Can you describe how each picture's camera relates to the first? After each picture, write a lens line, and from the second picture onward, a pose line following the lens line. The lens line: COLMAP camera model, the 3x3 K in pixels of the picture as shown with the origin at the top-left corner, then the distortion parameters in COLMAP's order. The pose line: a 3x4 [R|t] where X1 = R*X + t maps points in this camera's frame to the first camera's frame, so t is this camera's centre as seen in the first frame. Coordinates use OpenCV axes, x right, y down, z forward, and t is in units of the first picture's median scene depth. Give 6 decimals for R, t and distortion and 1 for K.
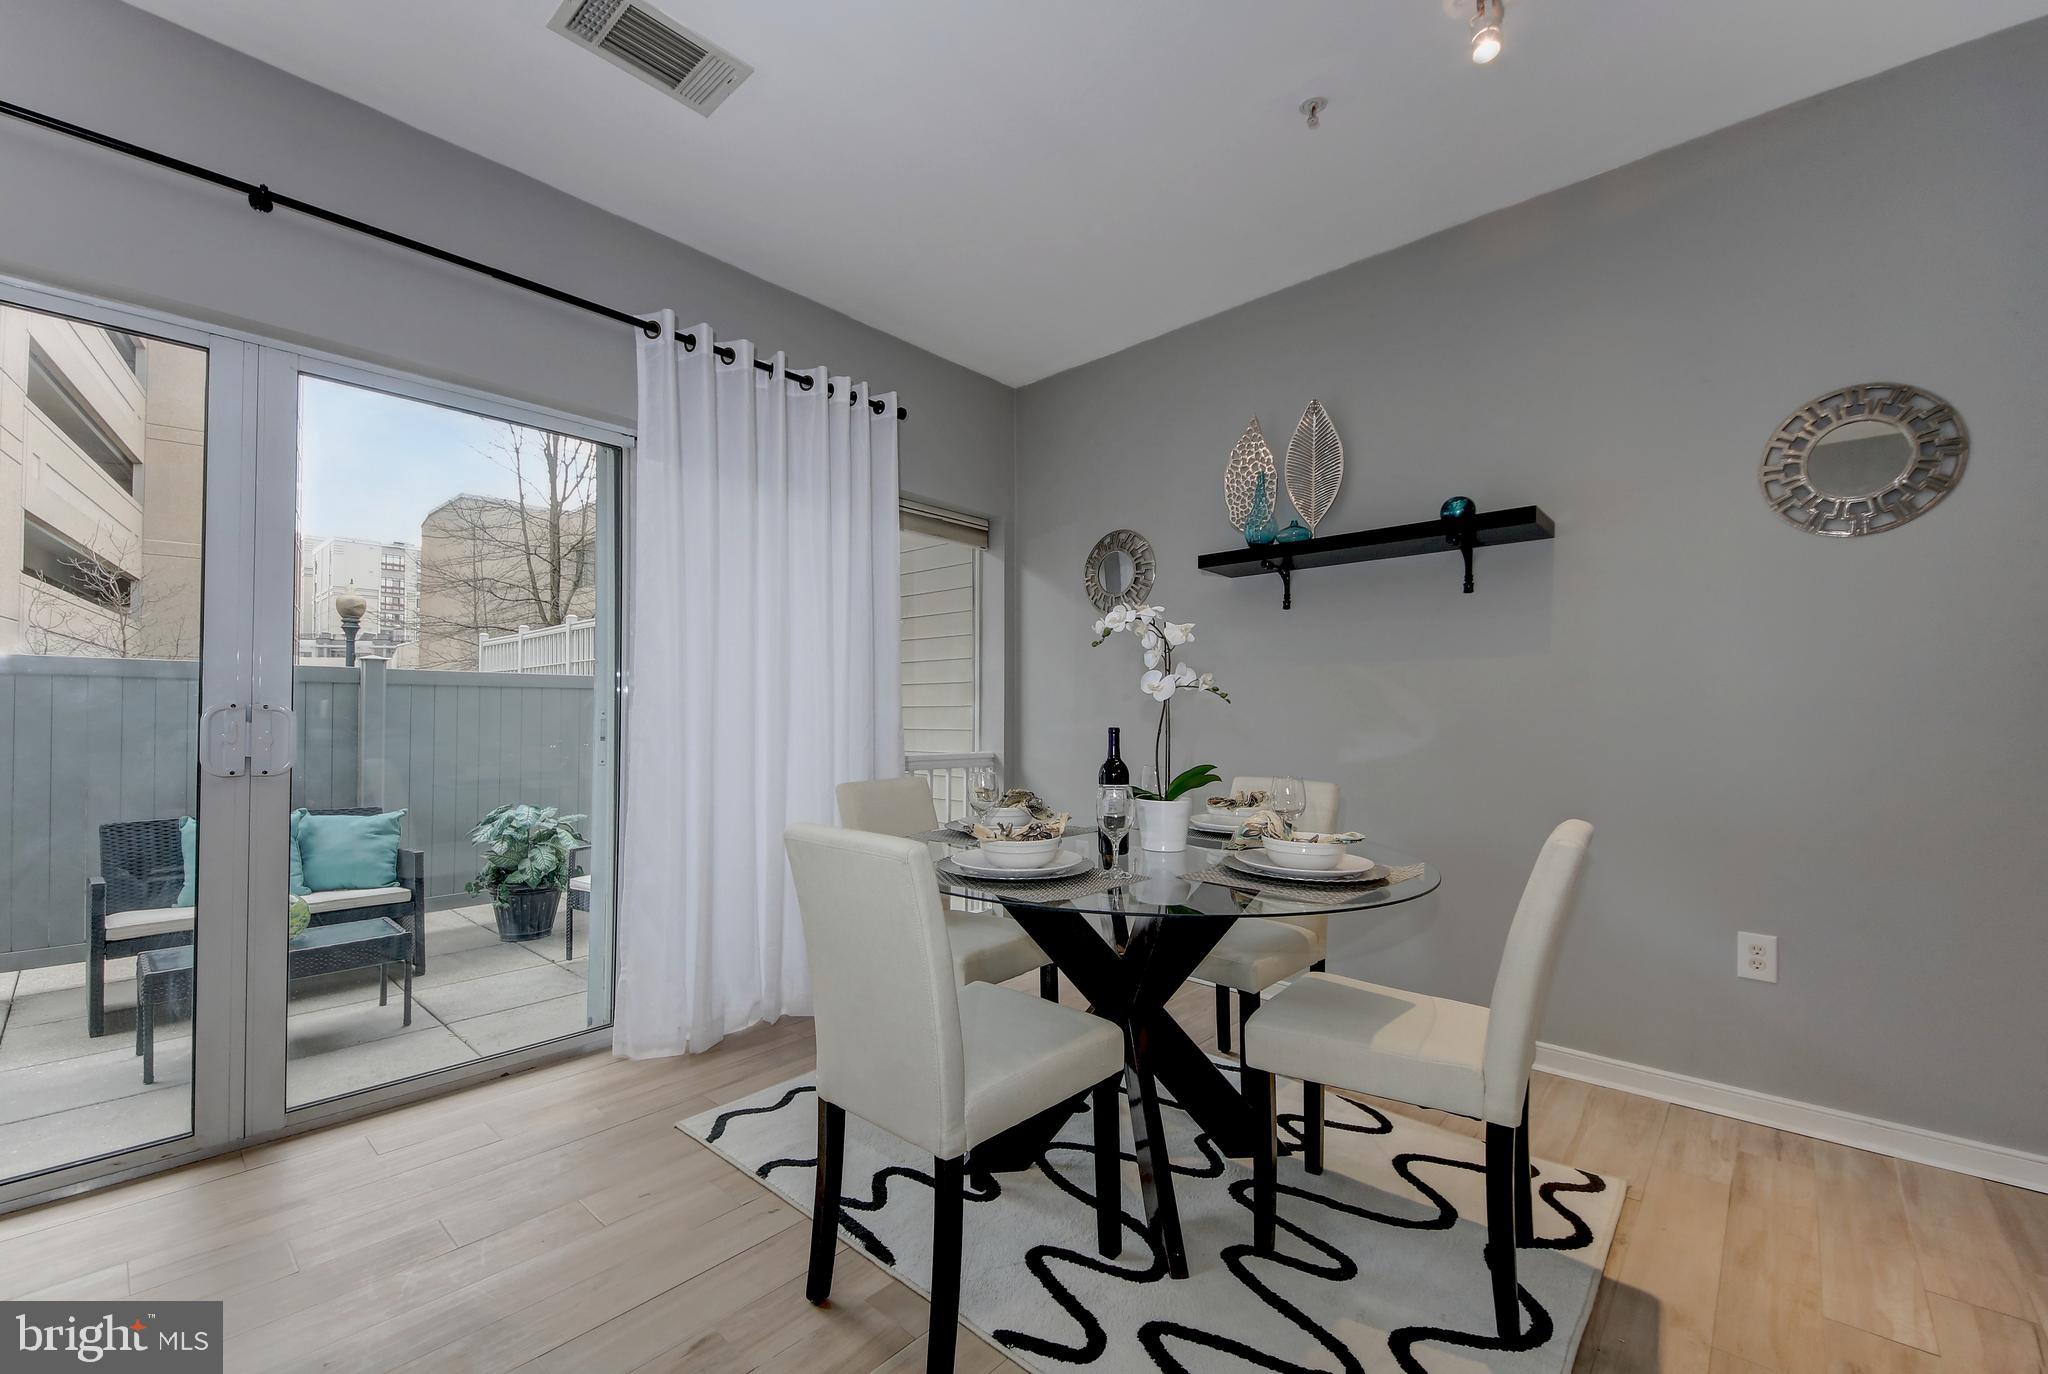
lens RADIAL K [[830.9, 0, 1023.4], [0, 830.9, 701.4], [0, 0, 1]] dist [0.022348, -0.012055]
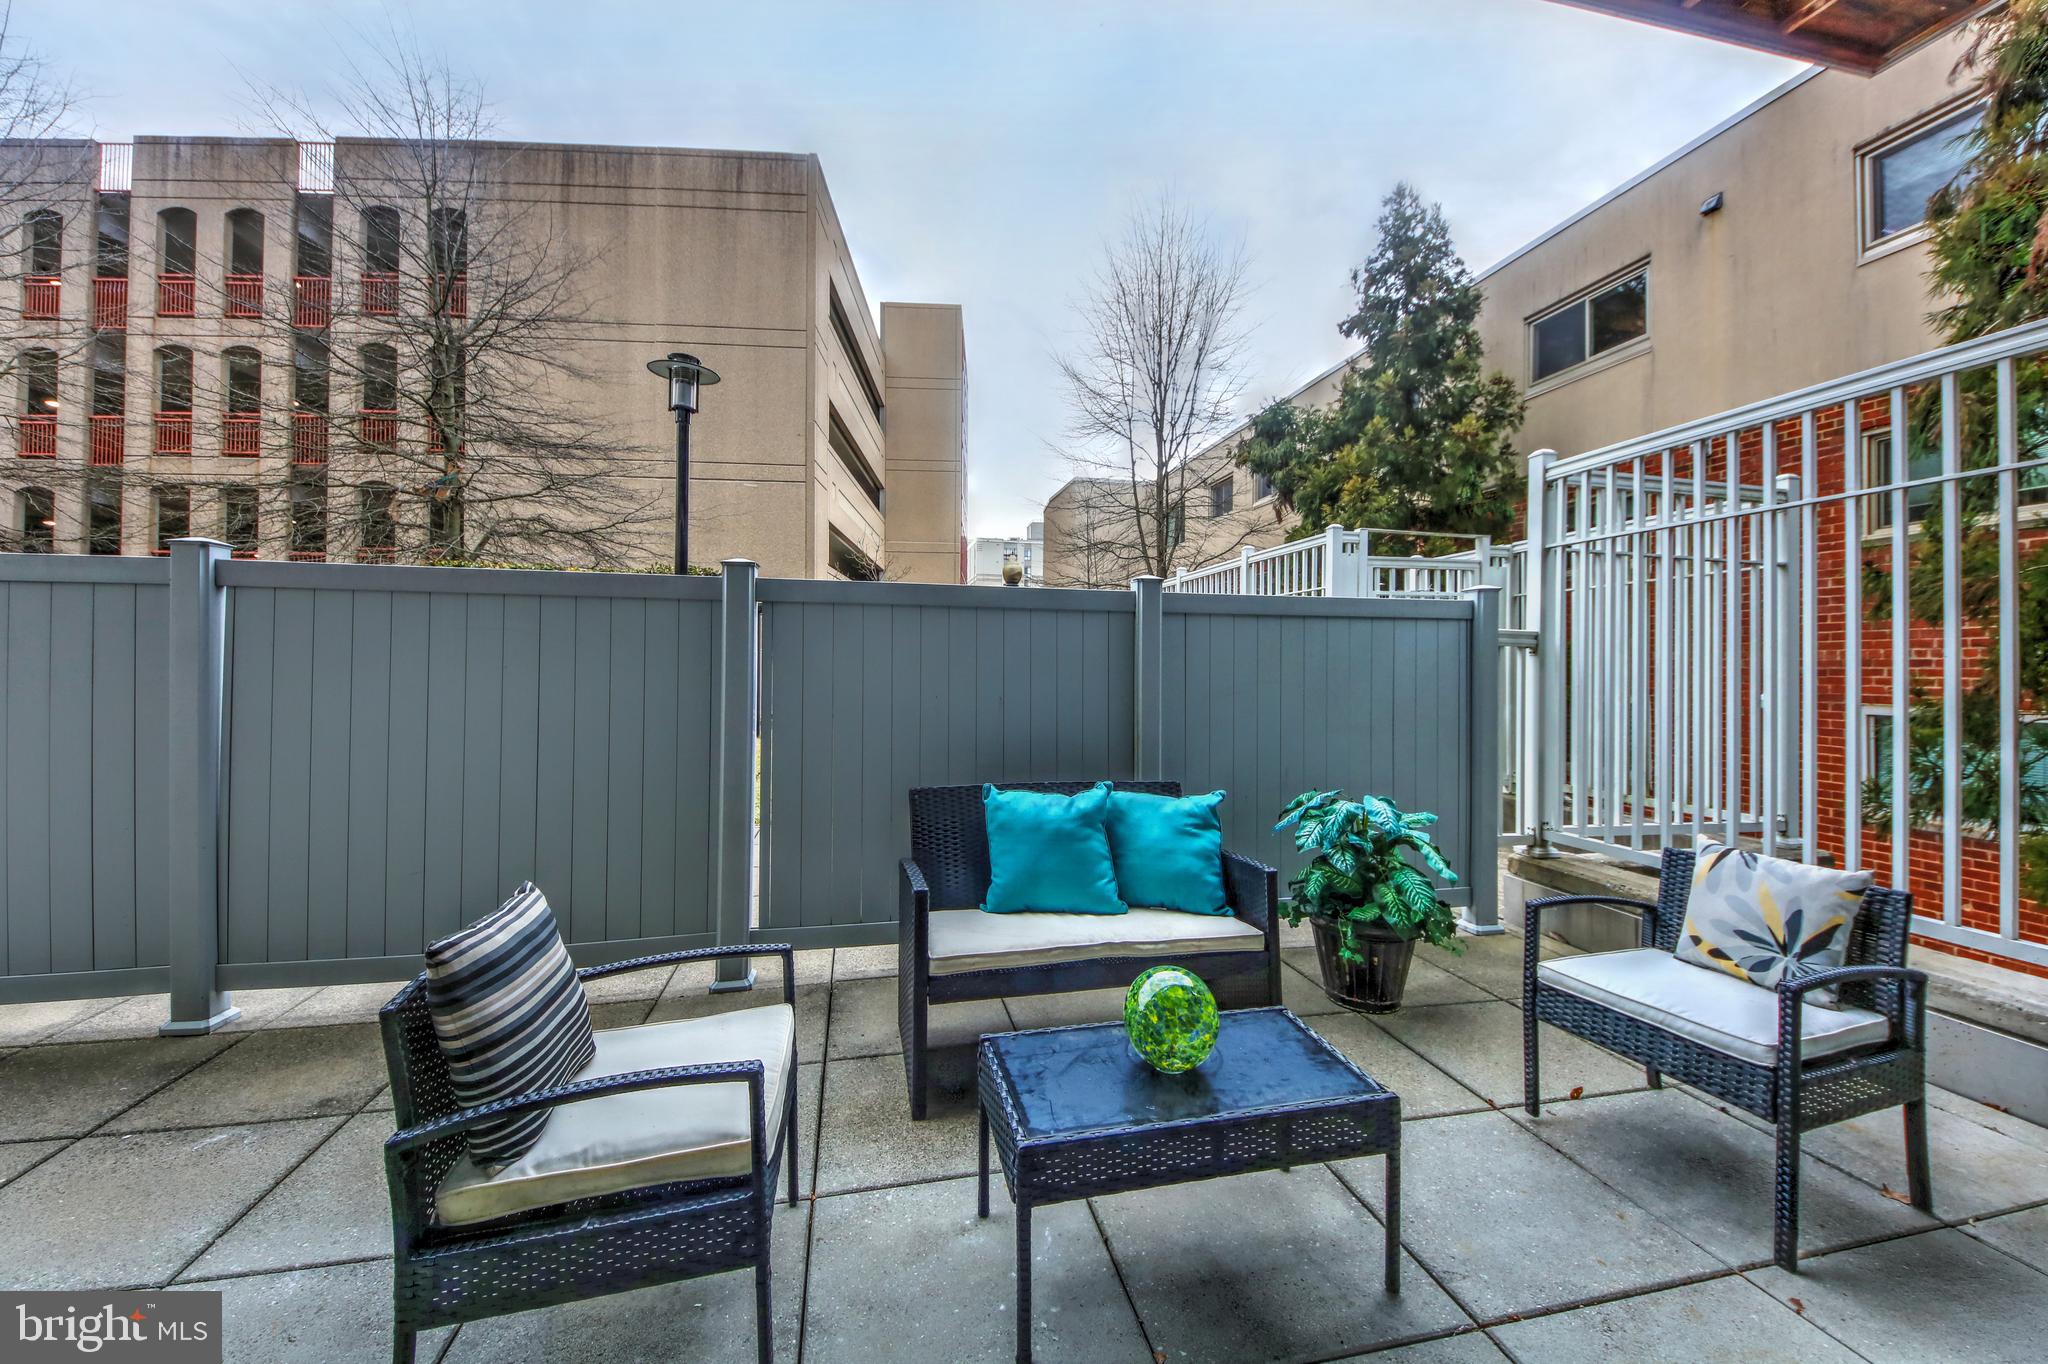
lens RADIAL K [[773.2, 0, 1028.3], [0, 773.2, 662.6], [0, 0, 1]] dist [0.001280, 0.004048]
pose [[0.814734, 0.005958, -0.579805, -0.555875], [-0.000734, 0.999957, 0.009243, 0.022824], [0.579835, -0.007105, 0.814703, 0.449291]]
